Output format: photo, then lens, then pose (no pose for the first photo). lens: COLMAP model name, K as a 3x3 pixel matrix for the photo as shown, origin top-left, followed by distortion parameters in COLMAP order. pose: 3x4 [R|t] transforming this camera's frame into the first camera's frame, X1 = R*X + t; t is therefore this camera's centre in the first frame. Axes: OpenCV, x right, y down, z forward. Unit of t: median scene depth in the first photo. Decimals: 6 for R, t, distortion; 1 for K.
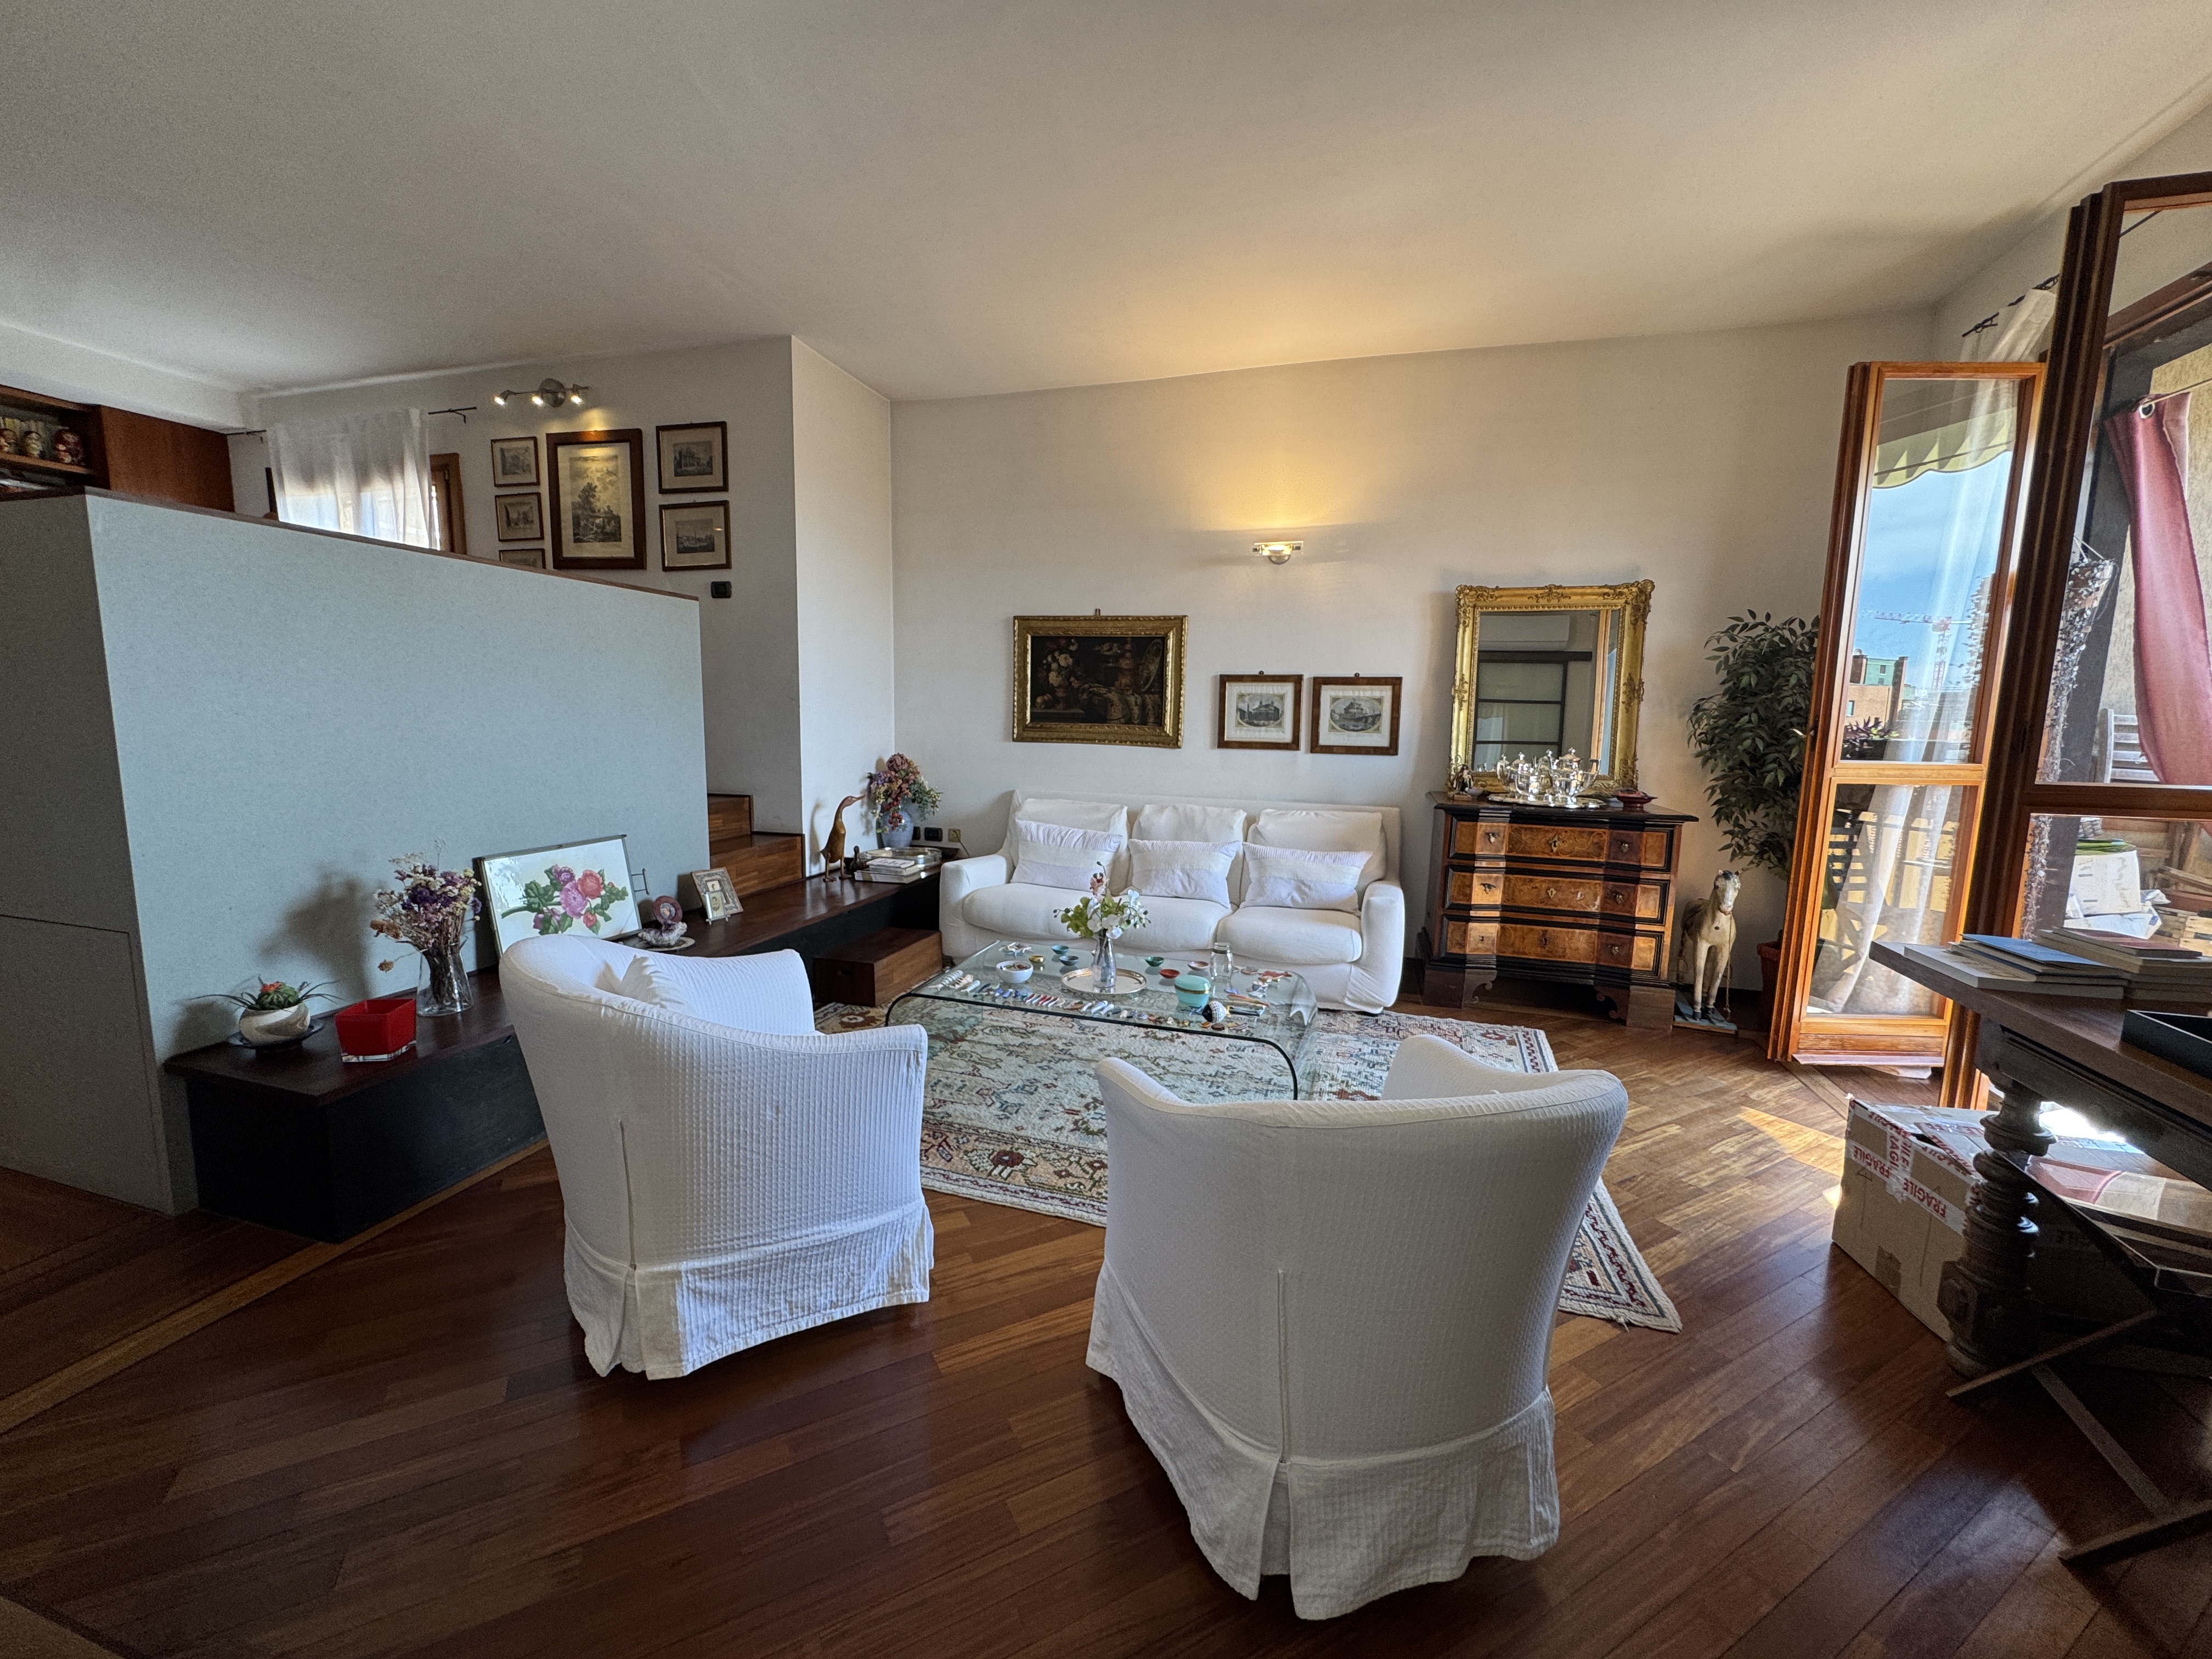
lens RADIAL K [[883.8, 0, 1109.5], [0, 883.8, 826.7], [0, 0, 1]] dist [-0.003030, 0.000418]
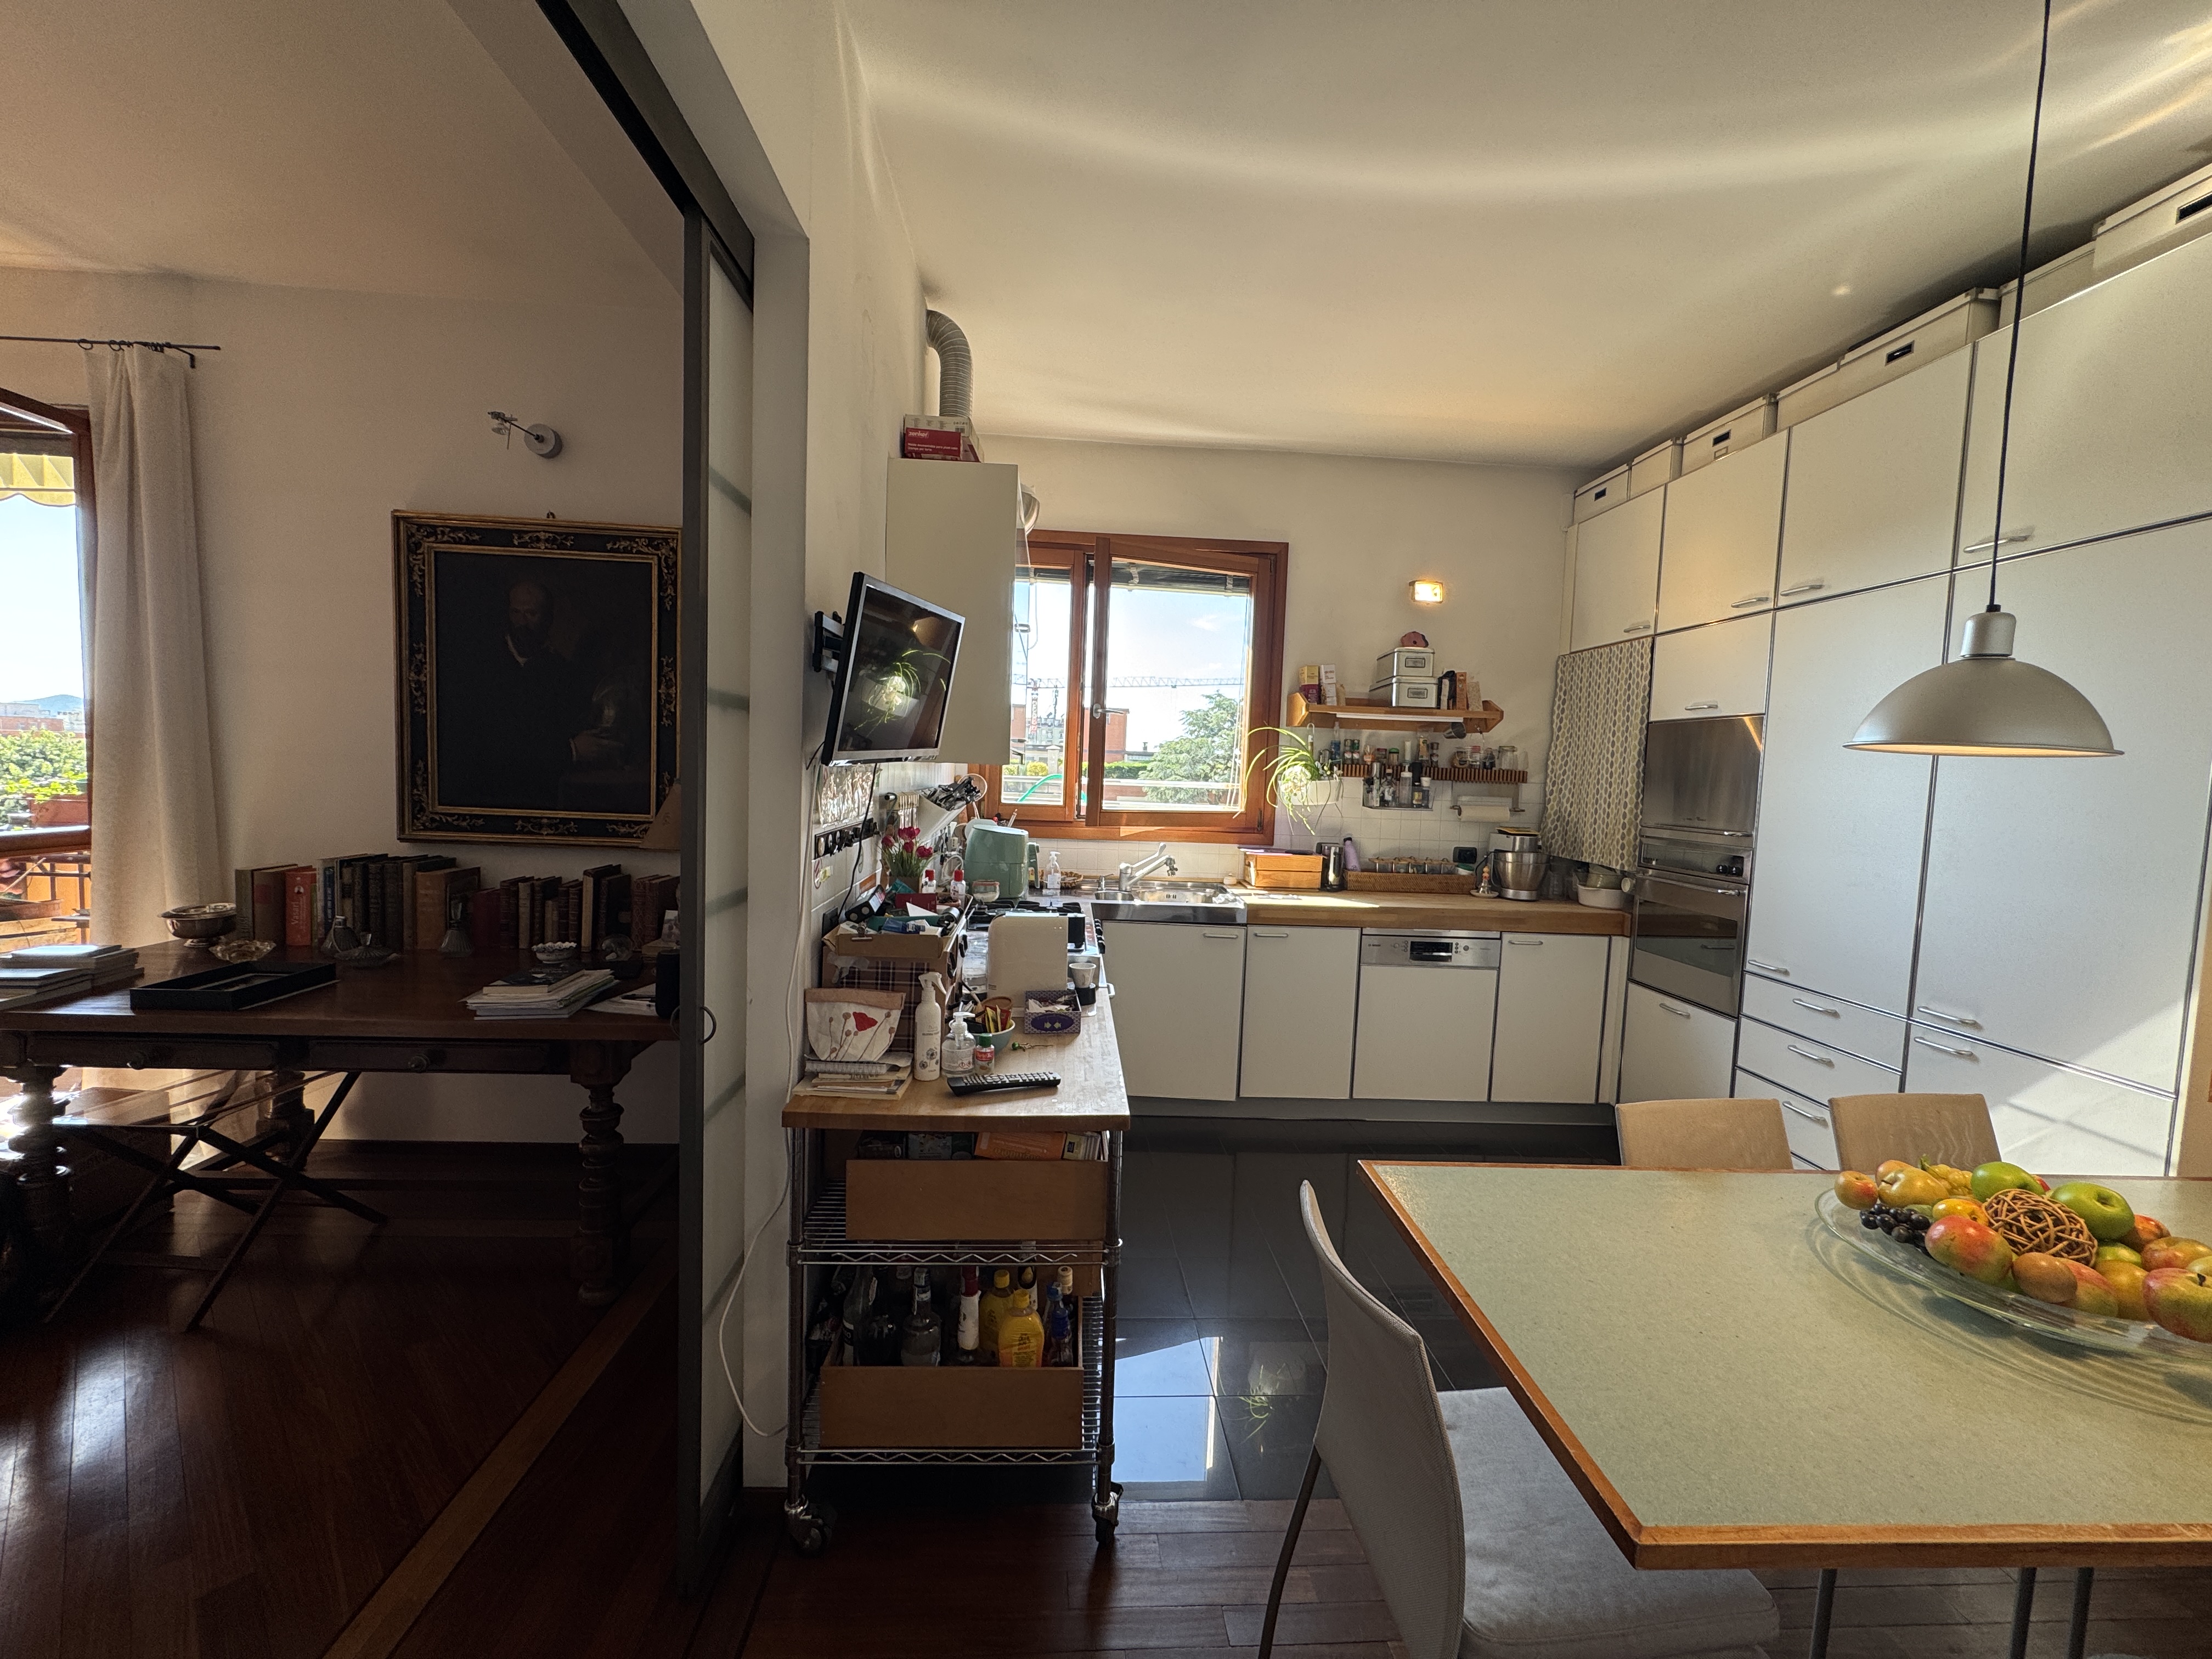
lens RADIAL K [[883.8, 0, 1106.4], [0, 883.8, 827.8], [0, 0, 1]] dist [-0.003030, 0.000418]
pose [[-0.334607, -0.097779, 0.937271, -0.279931], [0.078199, 0.988291, 0.131019, -0.046656], [-0.939107, 0.117134, -0.323043, -0.051436]]
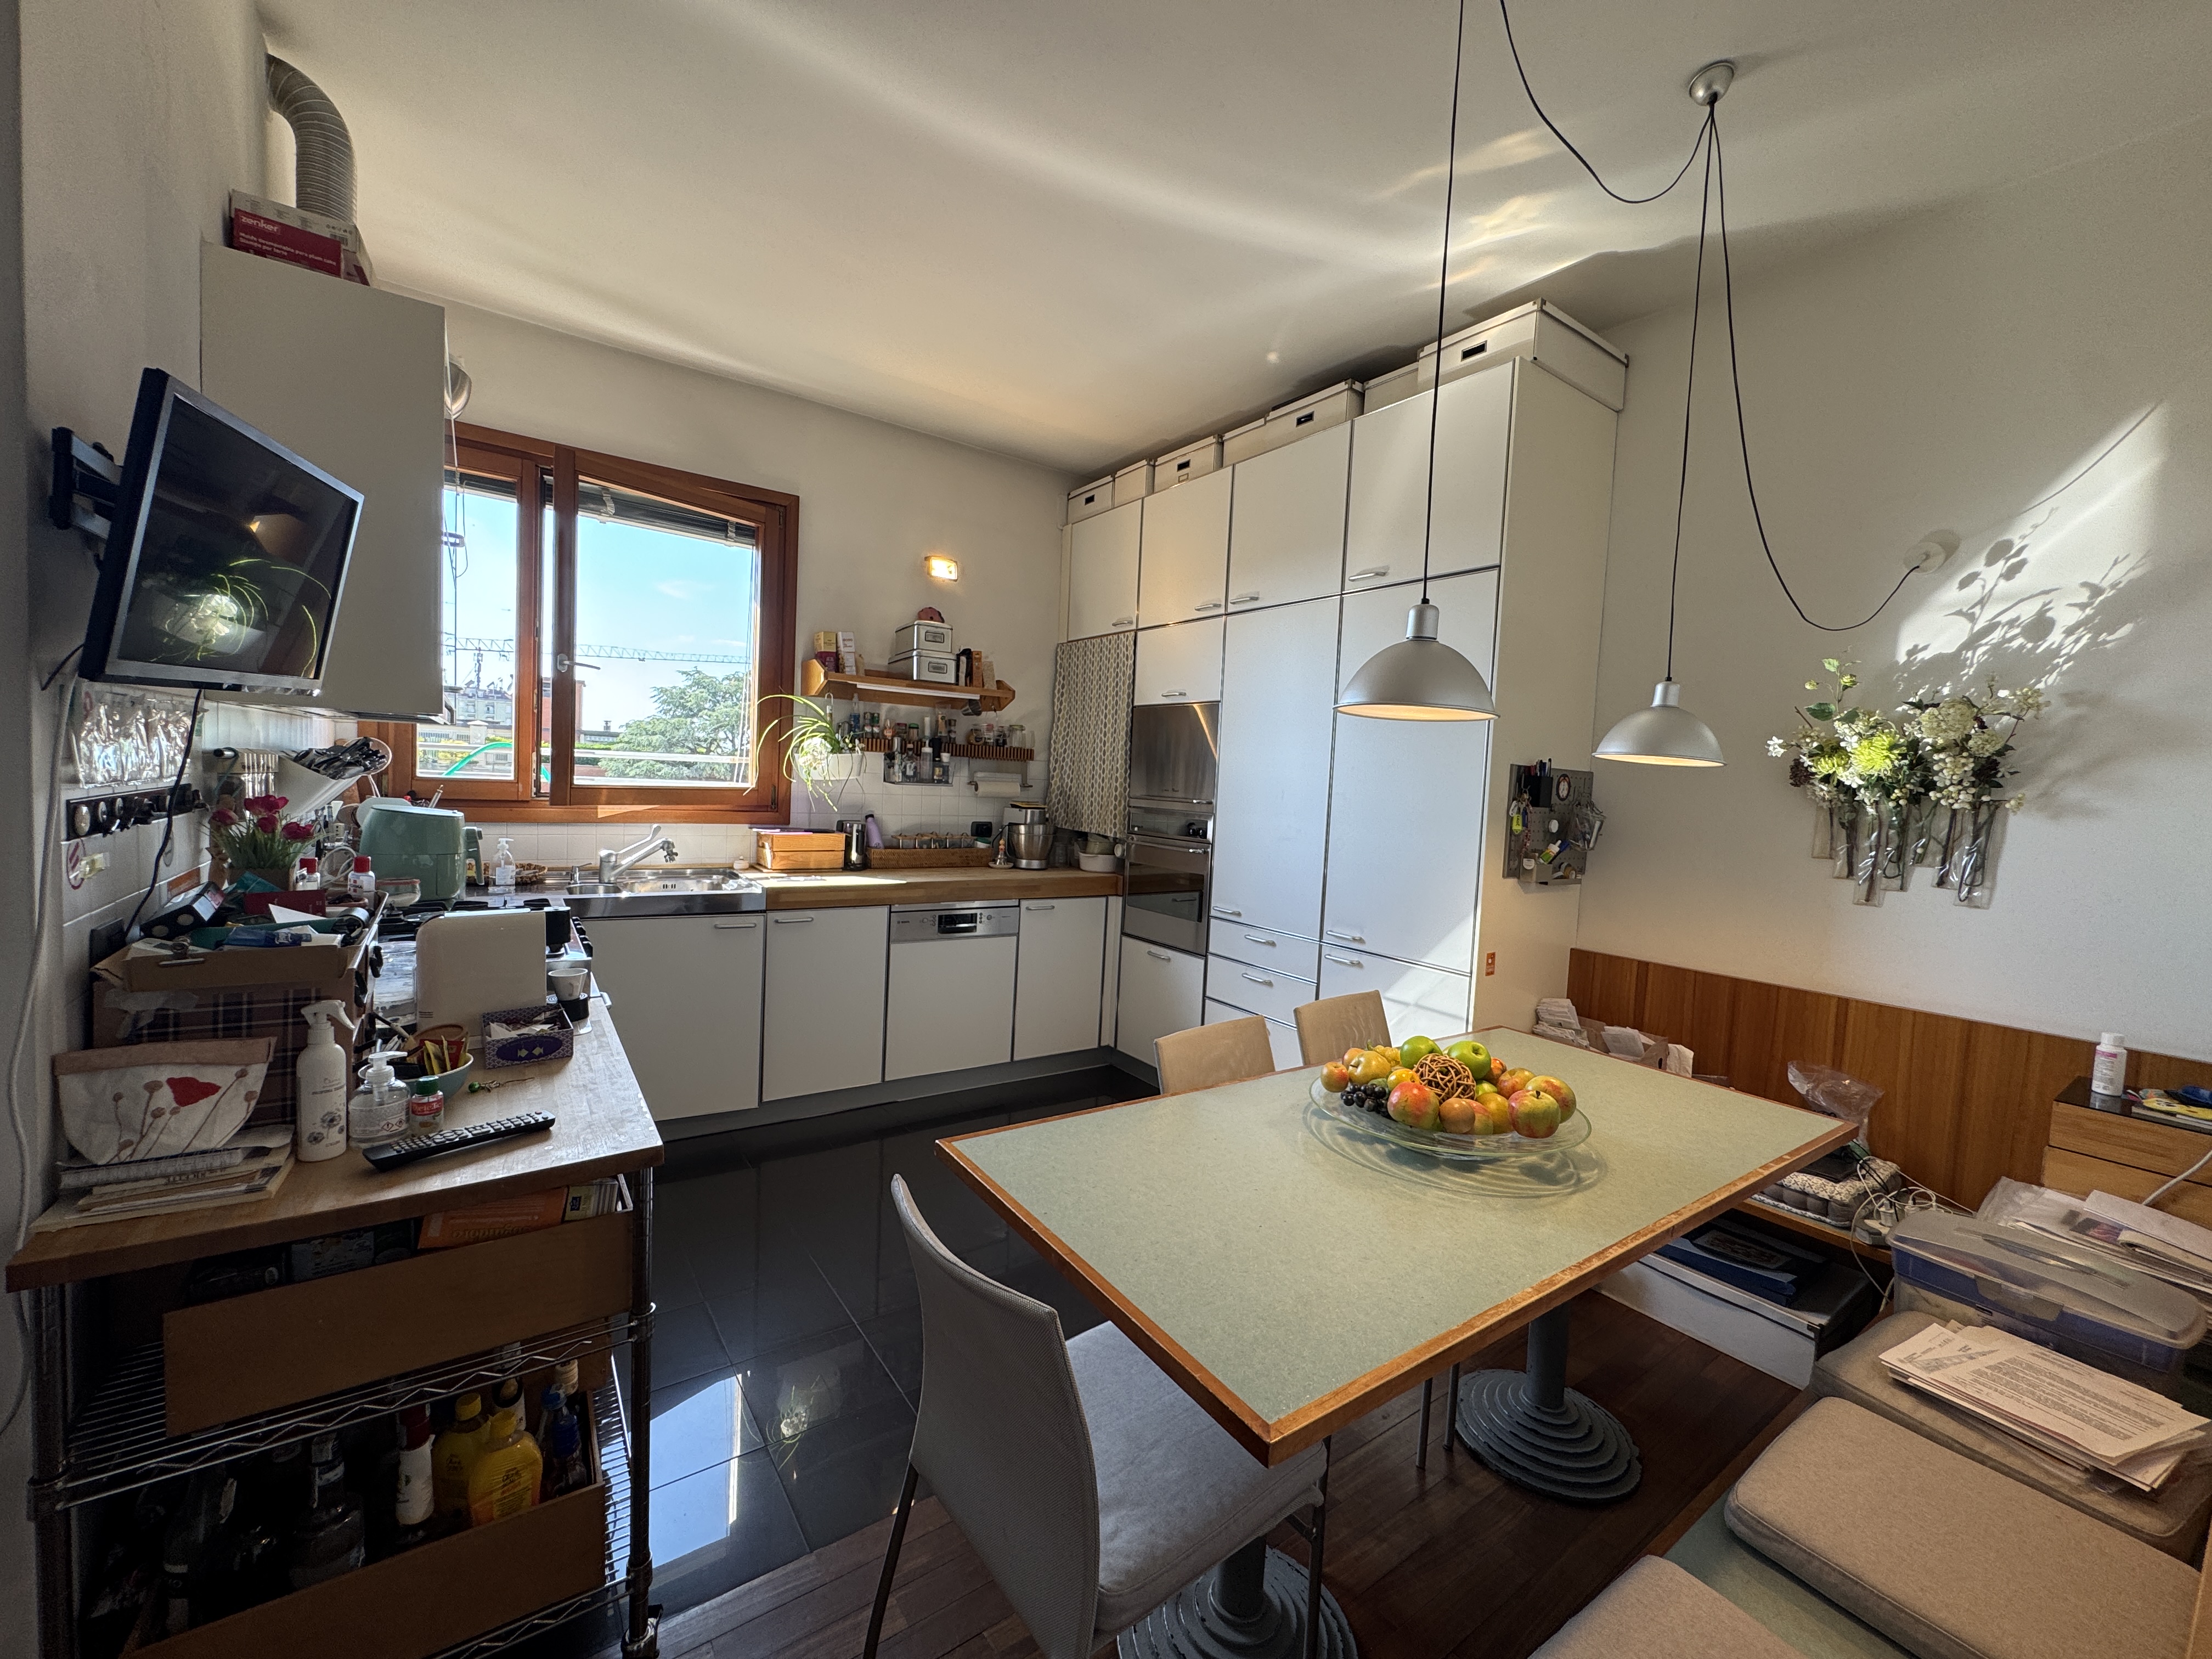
lens RADIAL K [[883.8, 0, 1107.9], [0, 883.8, 826.7], [0, 0, 1]] dist [-0.003030, 0.000418]
pose [[-0.782440, -0.094001, 0.615591, -0.235491], [0.015951, 0.985192, 0.170713, -0.031045], [-0.622522, 0.143392, -0.769354, -0.047121]]
